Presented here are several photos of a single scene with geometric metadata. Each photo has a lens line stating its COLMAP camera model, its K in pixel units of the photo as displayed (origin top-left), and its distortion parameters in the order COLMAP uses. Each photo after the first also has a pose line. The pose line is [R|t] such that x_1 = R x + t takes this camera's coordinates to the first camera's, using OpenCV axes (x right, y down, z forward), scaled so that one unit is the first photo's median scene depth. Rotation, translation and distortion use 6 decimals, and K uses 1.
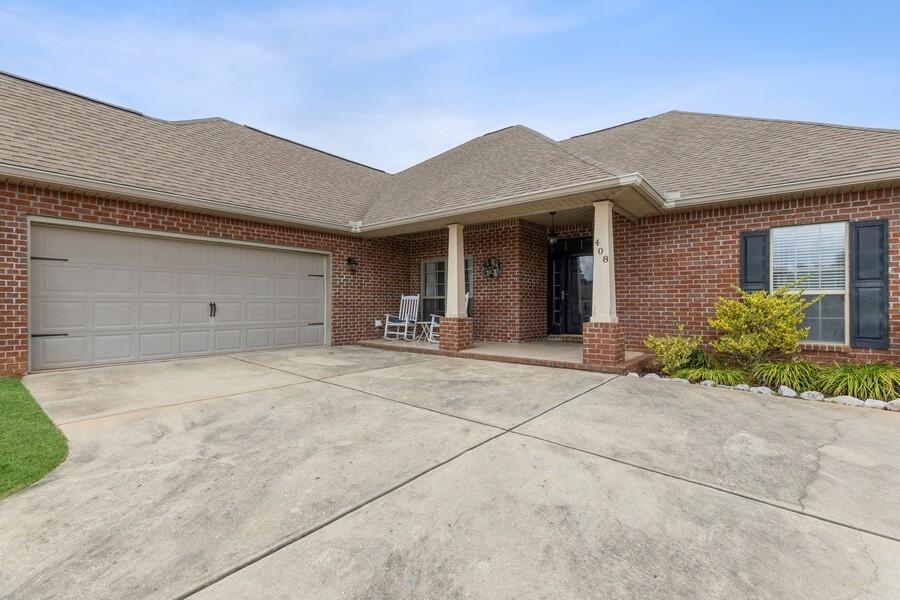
lens RADIAL K [[405.0, 0, 451.3], [0, 405.0, 302.9], [0, 0, 1]] dist [0.004127, 0.000887]
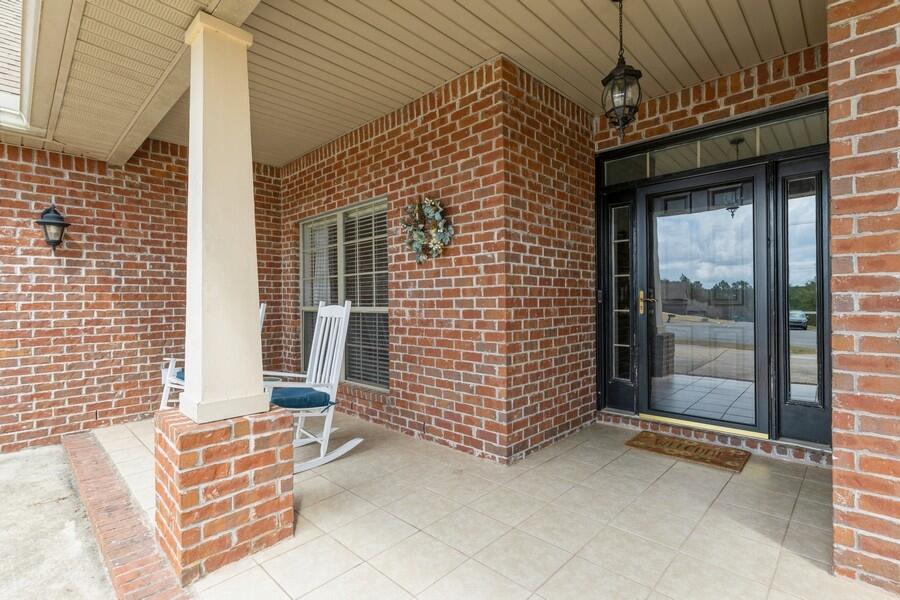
lens RADIAL K [[421.5, 0, 450.0], [0, 421.5, 300.0], [0, 0, 1]] dist [-0.000476, -0.000300]
pose [[0.996303, -0.010325, -0.085286, 0.152435], [0.010597, 0.999940, 0.002745, -0.026572], [0.085252, -0.003639, 0.996353, 0.672618]]
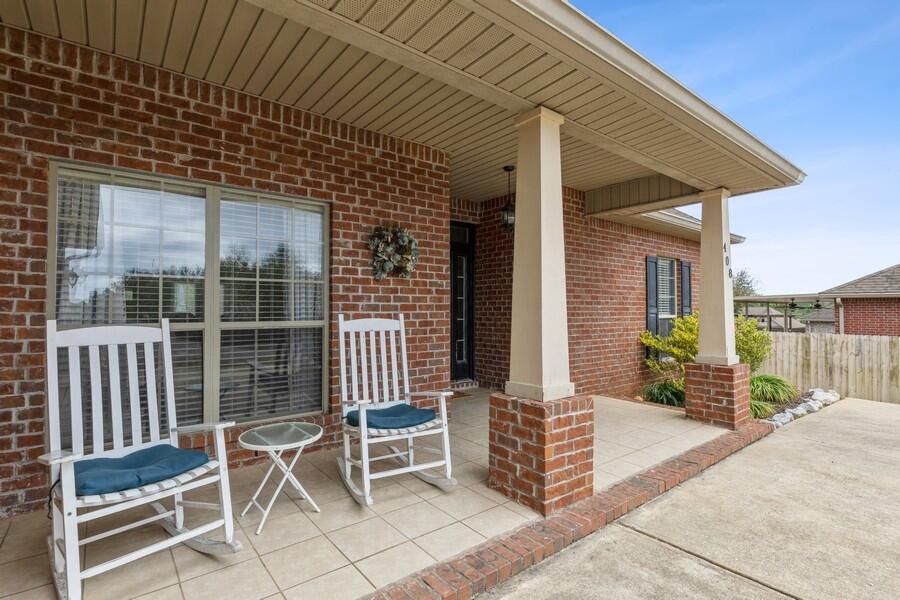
lens RADIAL K [[434.9, 0, 450.0], [0, 434.9, 300.0], [0, 0, 1]] dist [-0.000374, -0.000224]
pose [[0.216013, 0.020839, 0.976168, -0.311815], [-0.002102, 0.999780, -0.020878, -0.029978], [-0.976388, 0.002458, 0.216009, 0.883415]]
